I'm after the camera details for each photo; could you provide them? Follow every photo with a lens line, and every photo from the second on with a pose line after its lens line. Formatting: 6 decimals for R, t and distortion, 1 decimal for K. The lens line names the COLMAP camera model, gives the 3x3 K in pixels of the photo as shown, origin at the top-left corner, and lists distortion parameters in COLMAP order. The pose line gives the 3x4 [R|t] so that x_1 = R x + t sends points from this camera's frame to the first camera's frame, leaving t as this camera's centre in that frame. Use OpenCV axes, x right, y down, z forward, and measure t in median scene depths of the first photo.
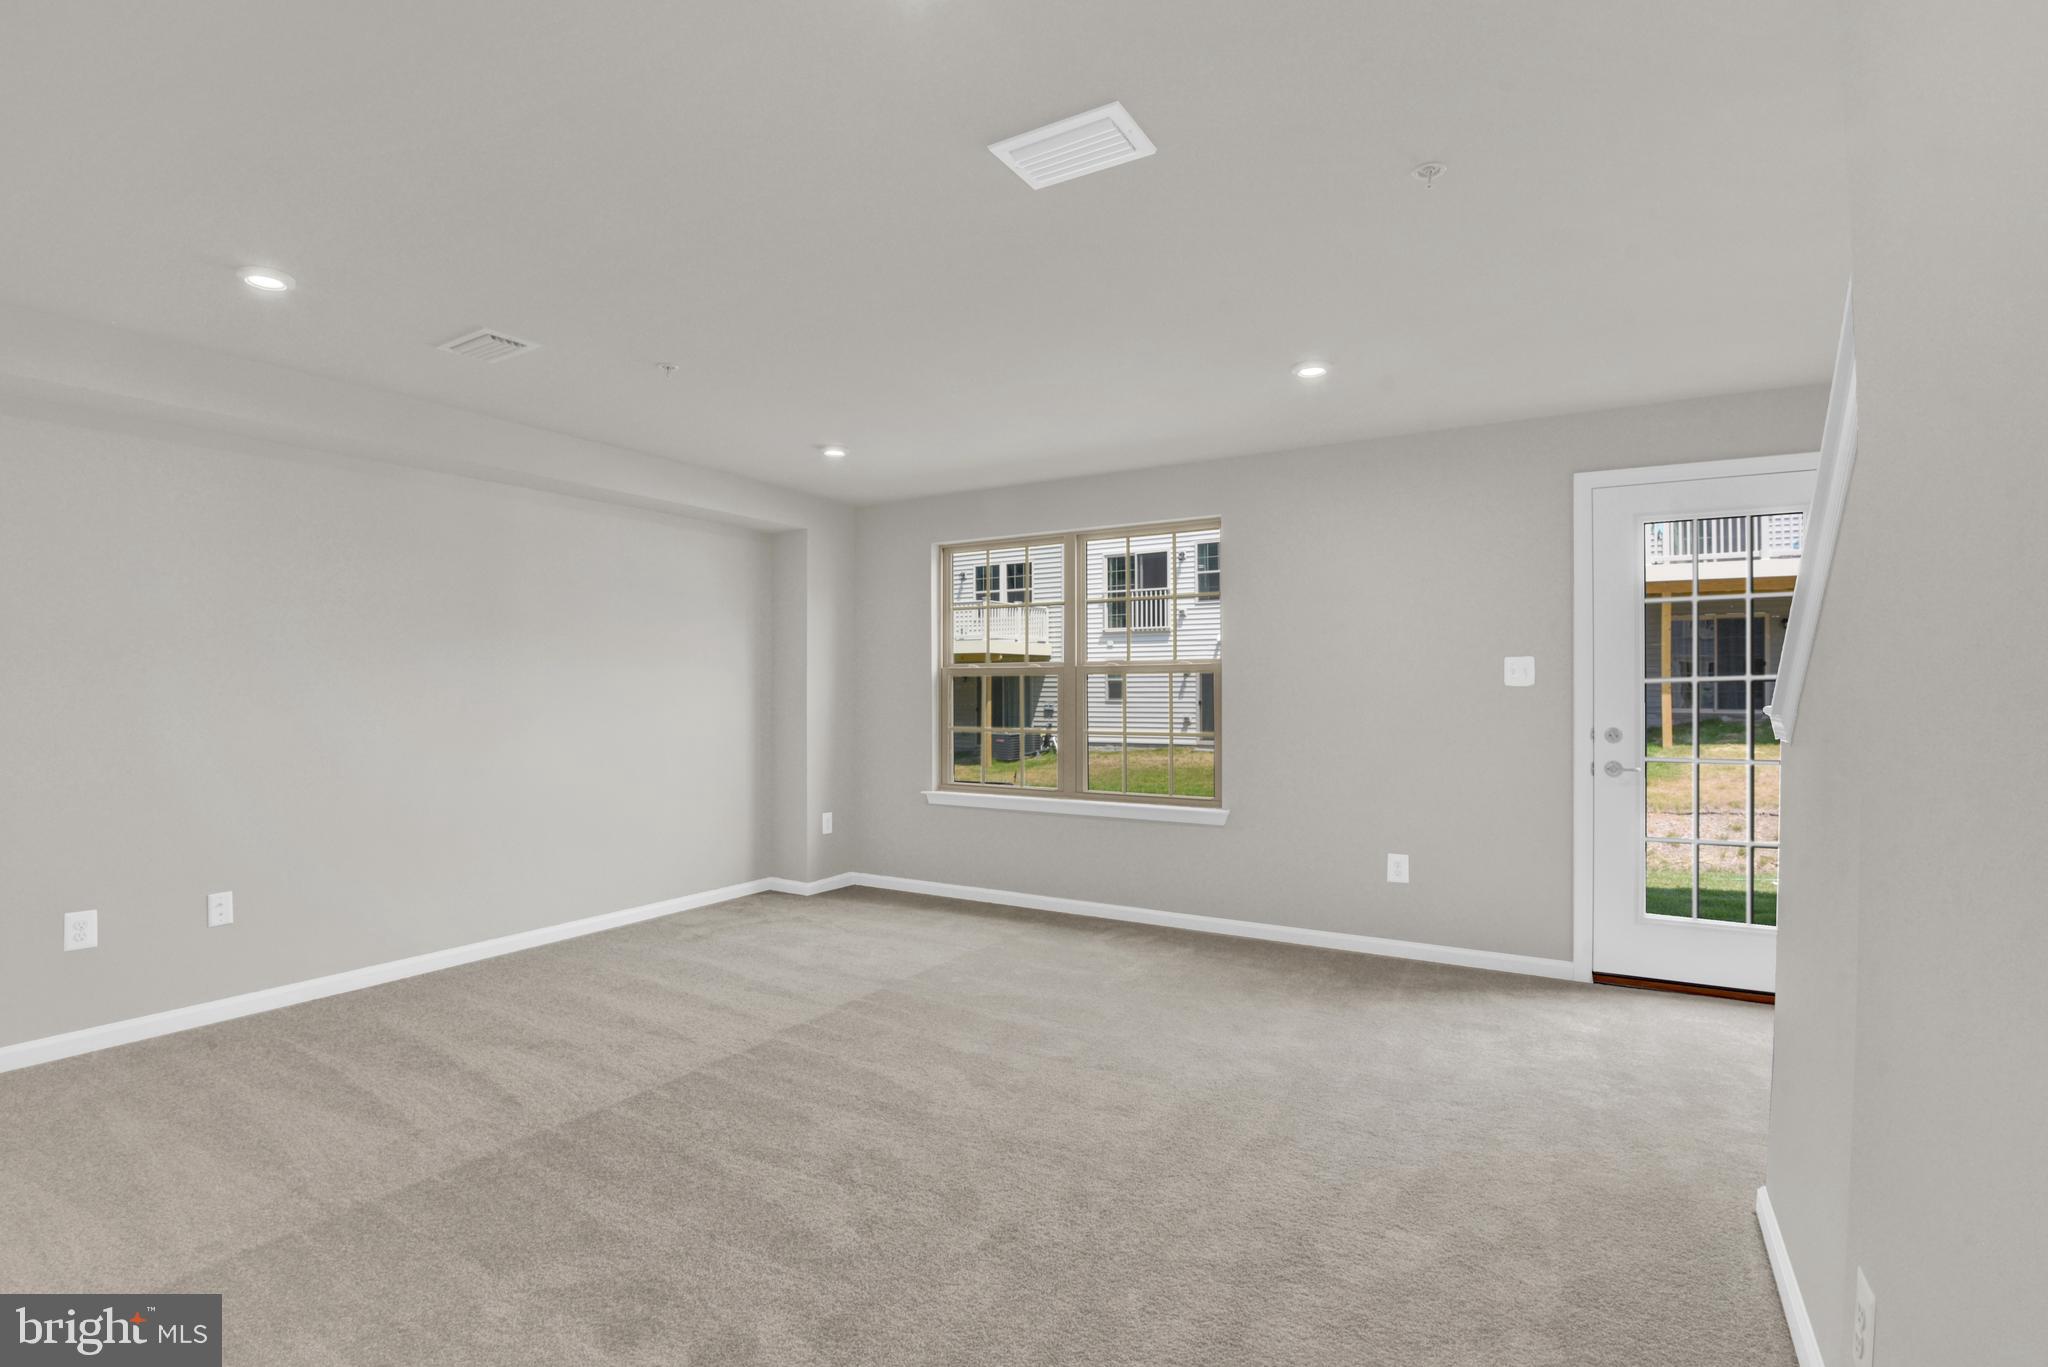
lens RADIAL K [[940.2, 0, 1077.1], [0, 940.2, 711.8], [0, 0, 1]] dist [0.039102, 0.000006]
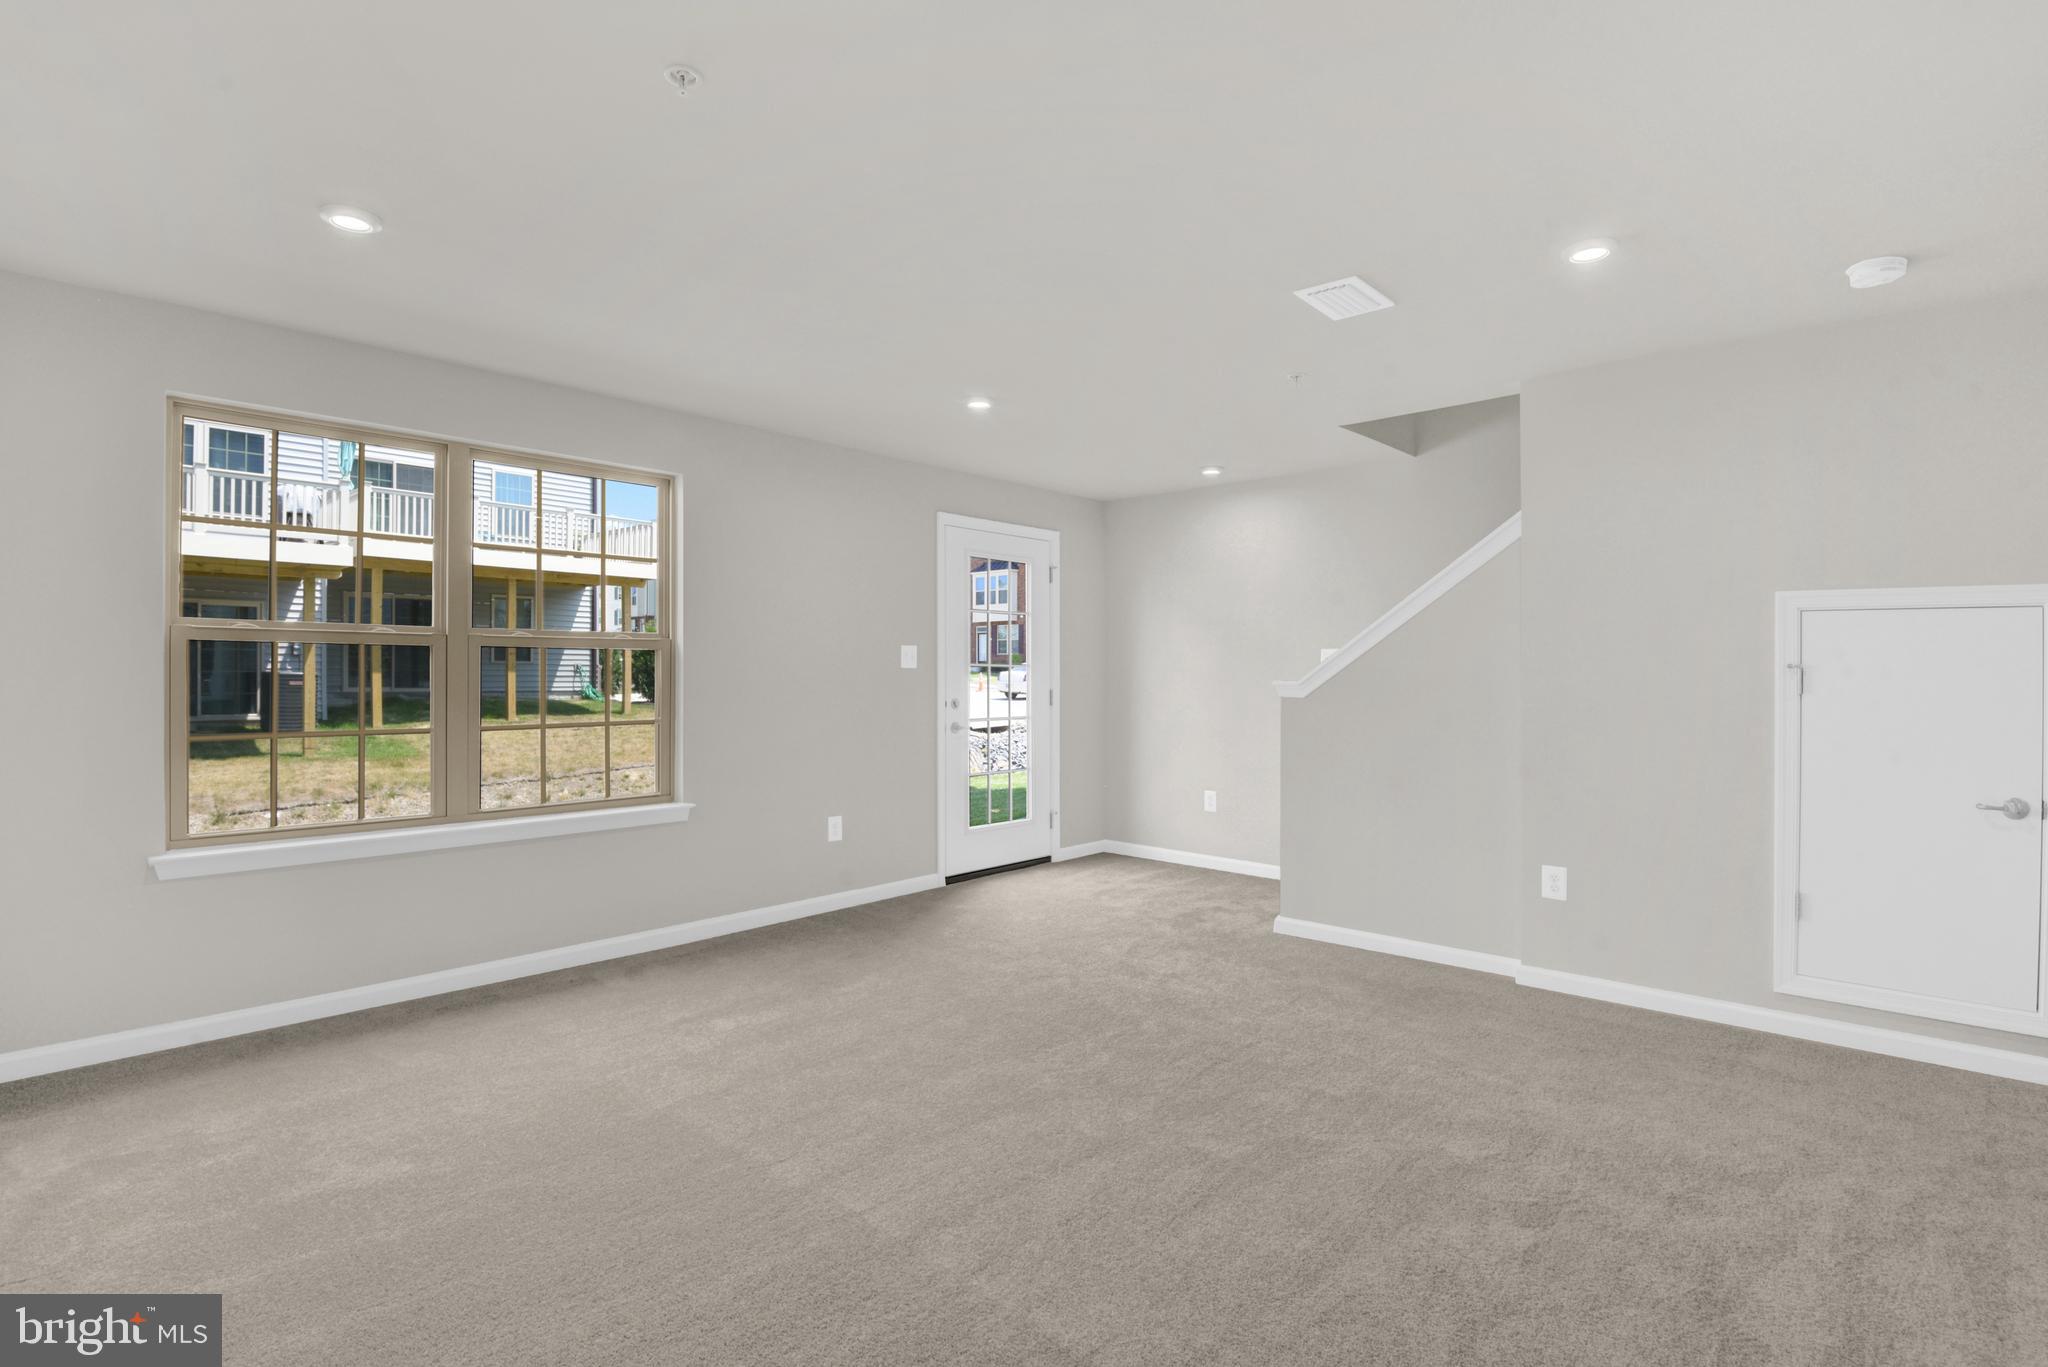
lens RADIAL K [[967.4, 0, 1024.0], [0, 967.4, 683.5], [0, 0, 1]] dist [-0.012895, -0.000053]
pose [[0.221140, -0.005706, 0.975225, -0.692453], [0.012535, 0.999917, 0.003008, -0.007740], [-0.975161, 0.011559, 0.221193, 0.507704]]
